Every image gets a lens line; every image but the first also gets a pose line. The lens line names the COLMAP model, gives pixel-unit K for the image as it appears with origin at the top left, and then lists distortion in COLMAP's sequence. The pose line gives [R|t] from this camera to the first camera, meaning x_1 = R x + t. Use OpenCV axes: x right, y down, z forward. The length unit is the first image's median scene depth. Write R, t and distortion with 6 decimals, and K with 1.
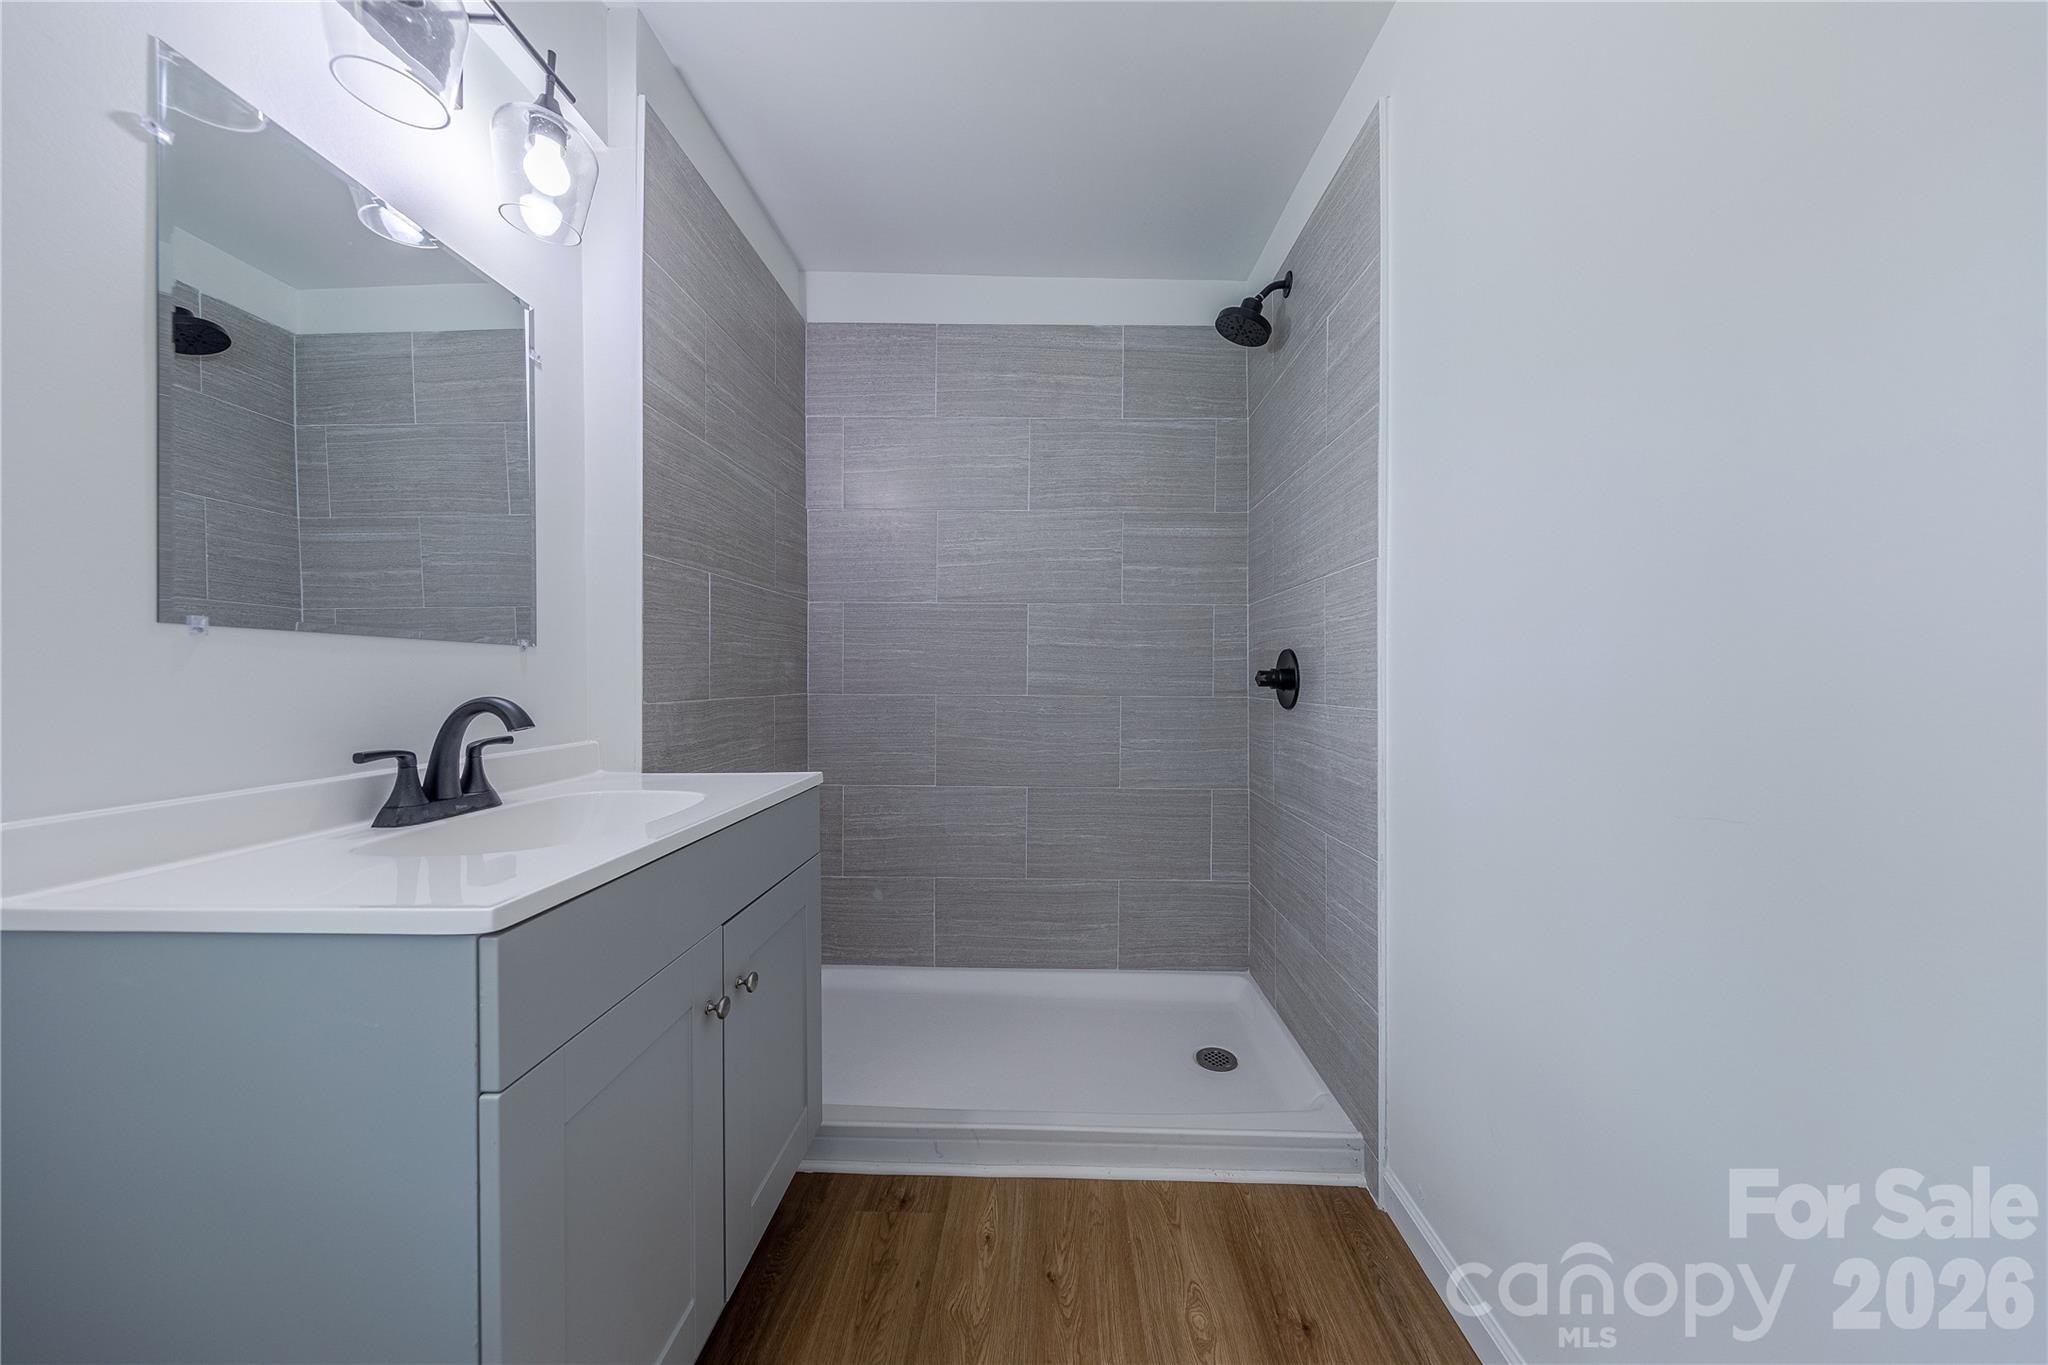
lens RADIAL K [[650.9, 0, 1031.3], [0, 650.9, 678.1], [0, 0, 1]] dist [0.006201, -0.002093]
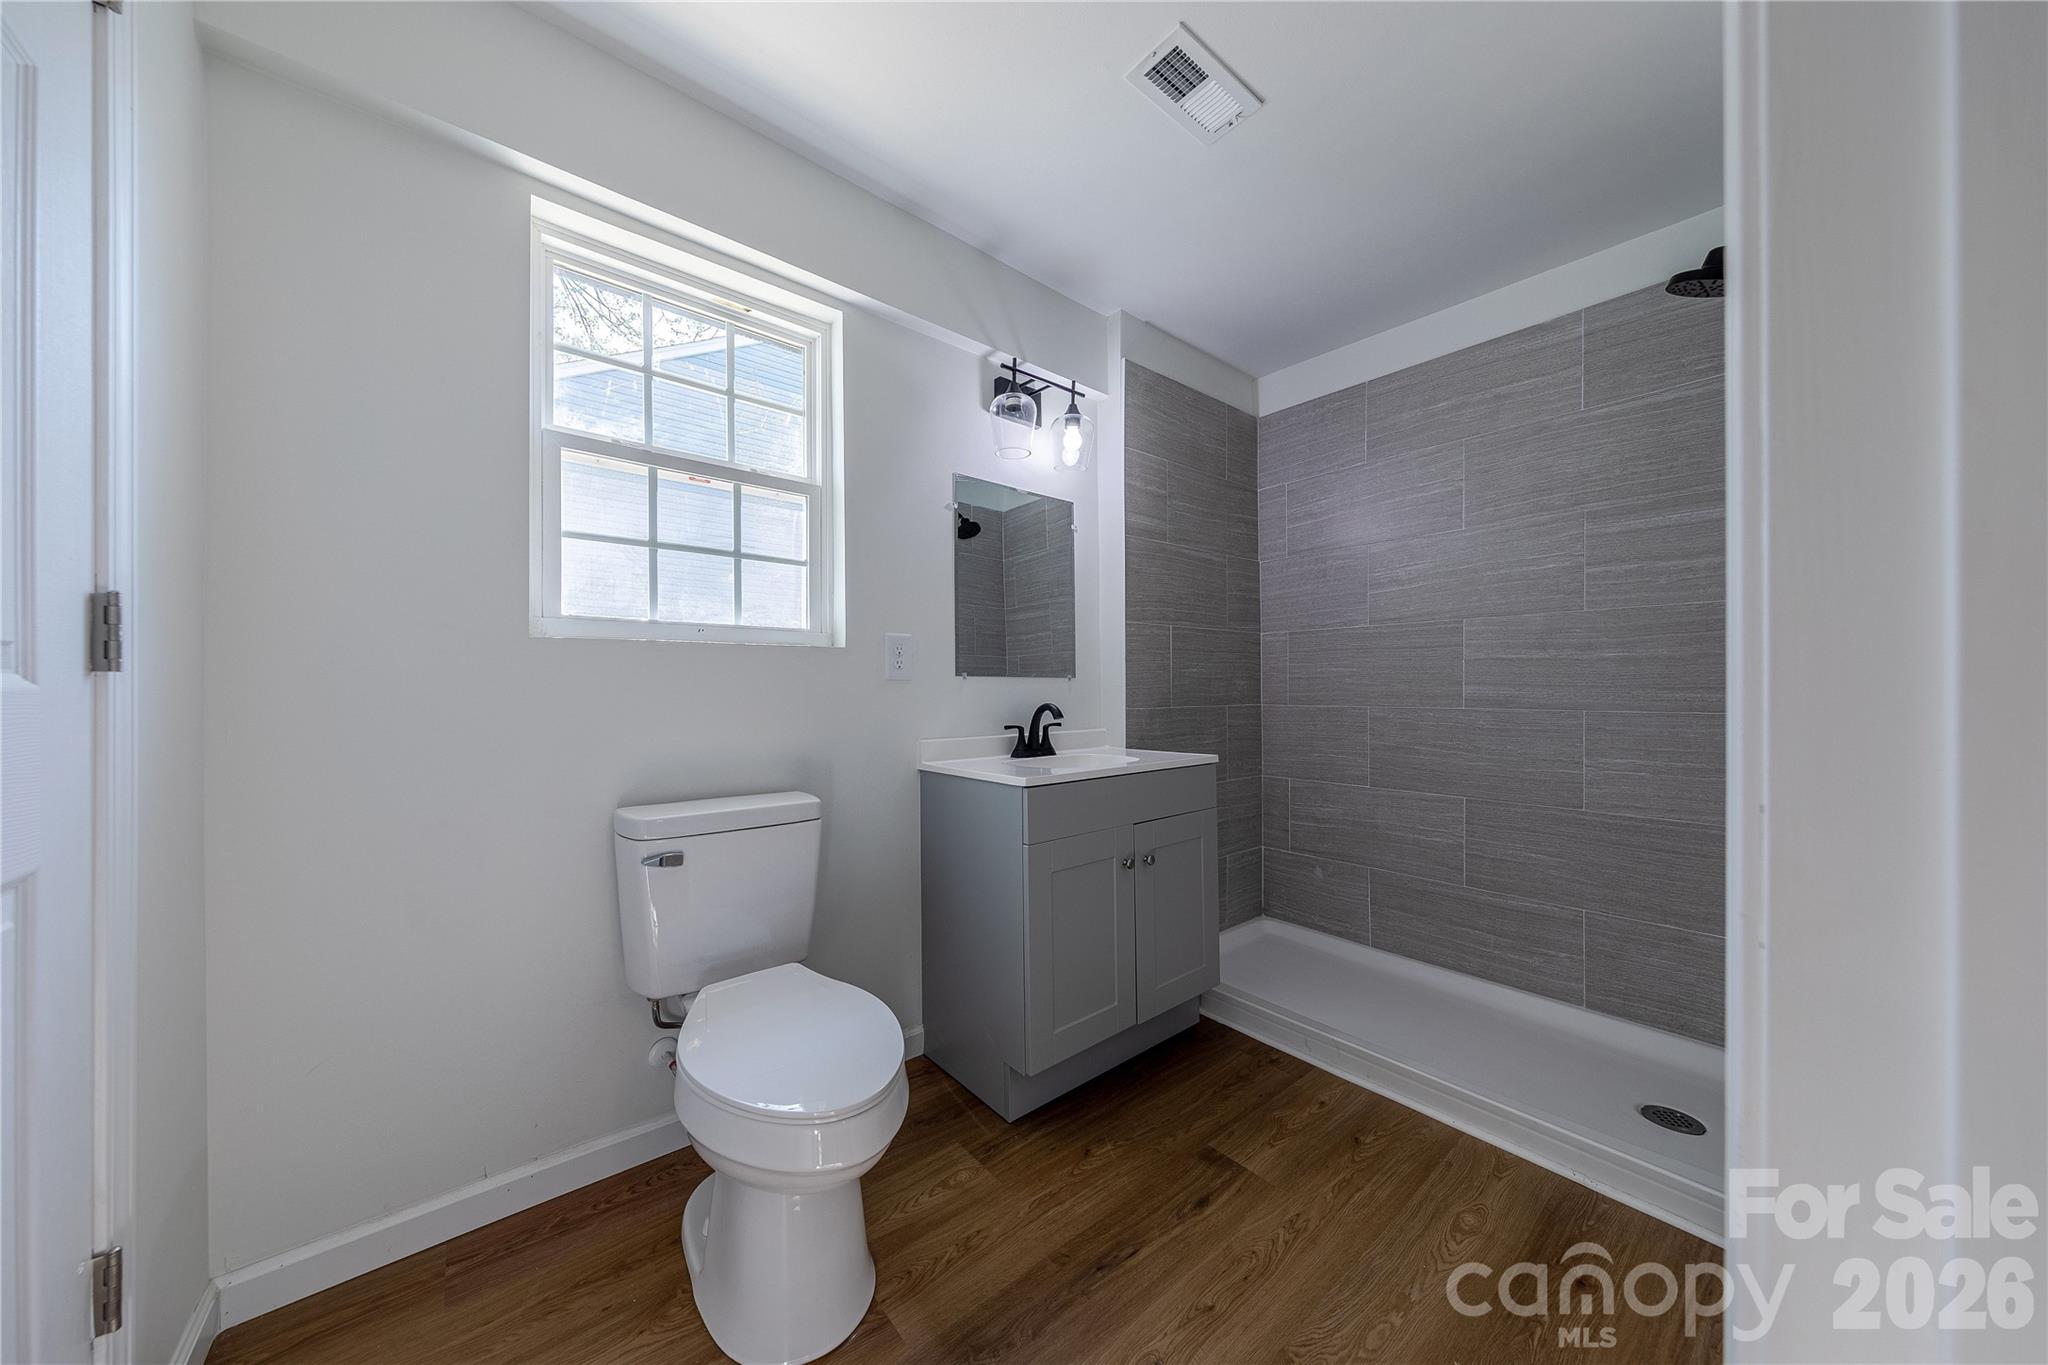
lens RADIAL K [[650.0, 0, 1028.8], [0, 650.0, 687.7], [0, 0, 1]] dist [0.001509, 0.000014]
pose [[0.674724, -0.009691, -0.738006, 0.295896], [0.006547, 0.999953, -0.007144, -0.003437], [0.738041, -0.000012, 0.674756, -0.207130]]
